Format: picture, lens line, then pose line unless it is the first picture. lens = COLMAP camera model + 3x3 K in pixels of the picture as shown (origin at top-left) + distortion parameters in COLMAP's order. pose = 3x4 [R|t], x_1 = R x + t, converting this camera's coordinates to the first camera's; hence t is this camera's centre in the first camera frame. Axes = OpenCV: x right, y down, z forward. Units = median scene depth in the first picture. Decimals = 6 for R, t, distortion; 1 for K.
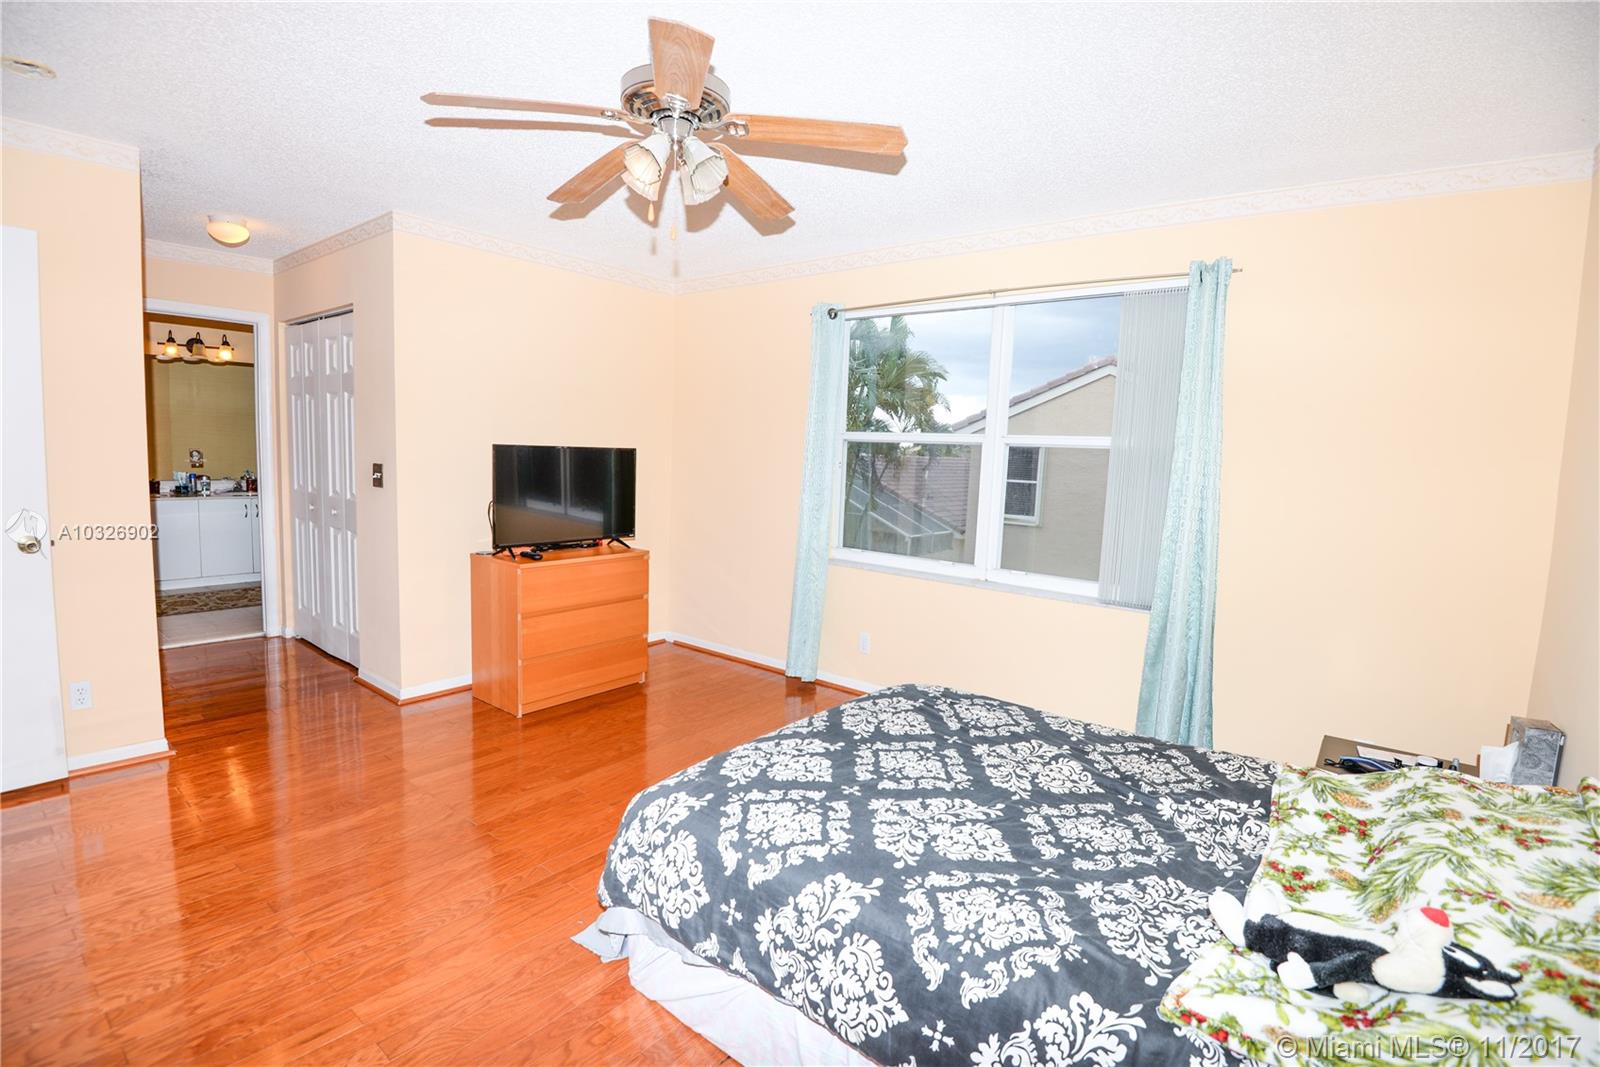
lens RADIAL K [[741.8, 0, 808.8], [0, 741.8, 531.8], [0, 0, 1]] dist [-0.043820, -0.002477]
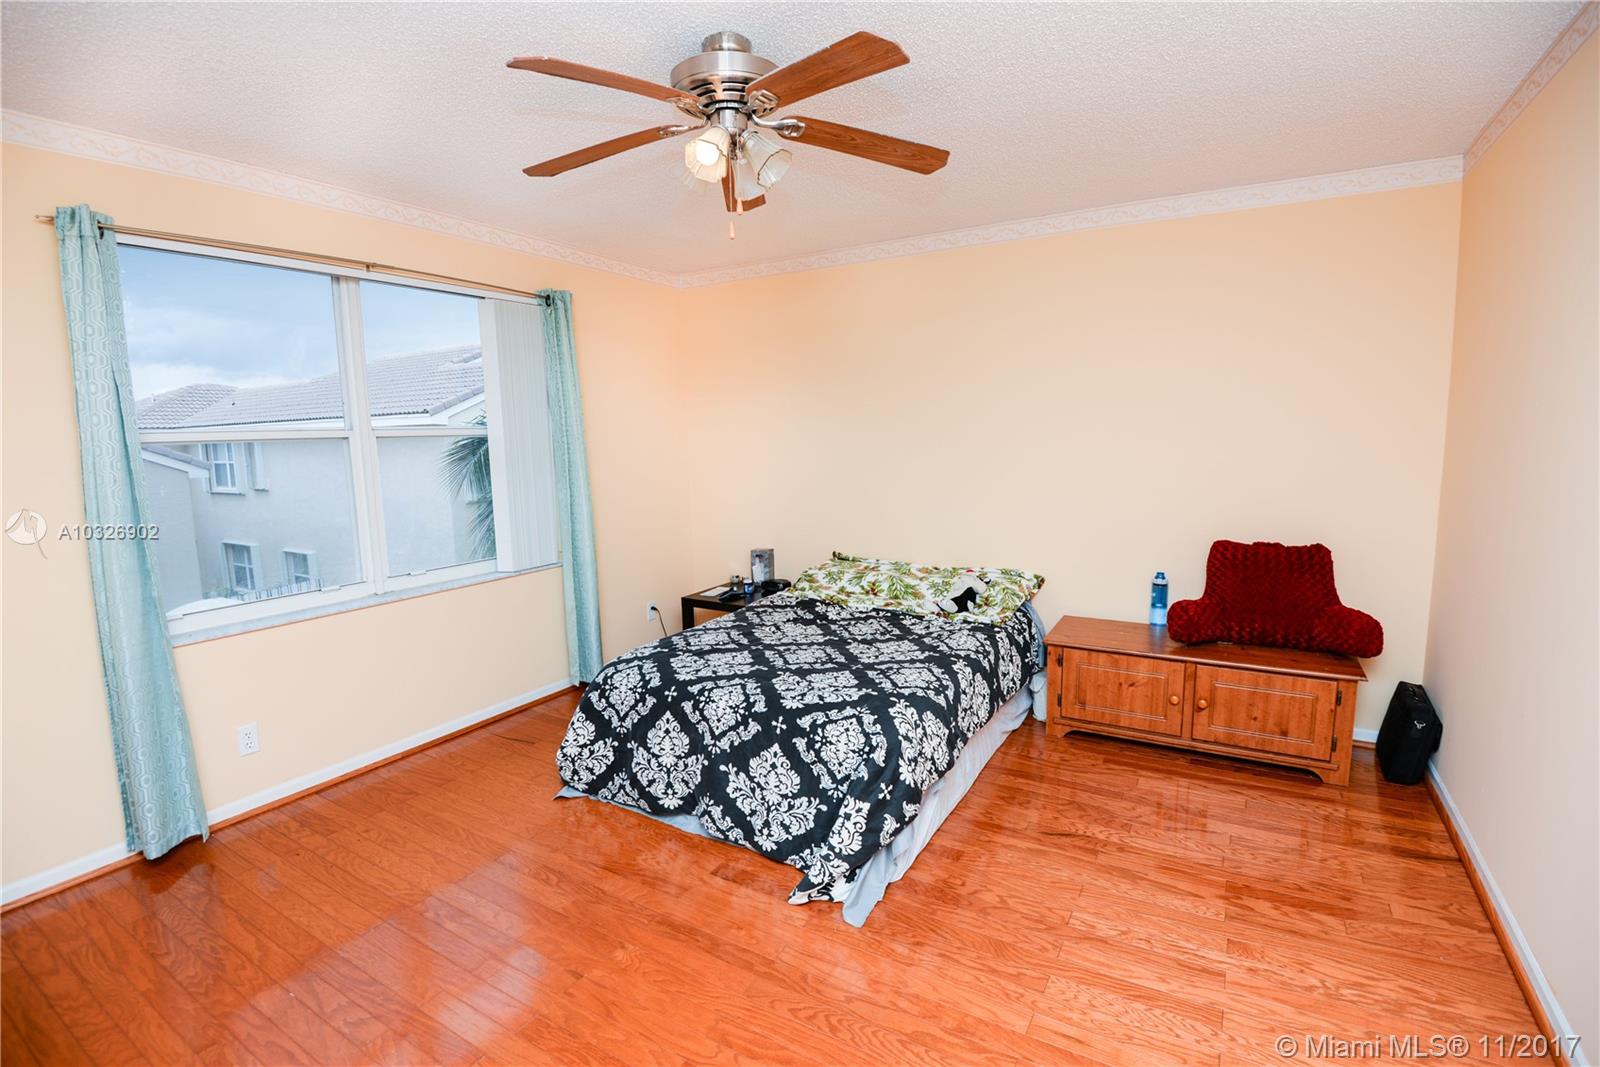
lens RADIAL K [[741.8, 0, 803.9], [0, 741.8, 529.7], [0, 0, 1]] dist [-0.043820, -0.002477]
pose [[-0.124186, -0.169988, 0.977590, -0.586446], [0.127244, 0.974354, 0.185589, -0.093260], [-0.984066, 0.147440, -0.099371, 0.523878]]
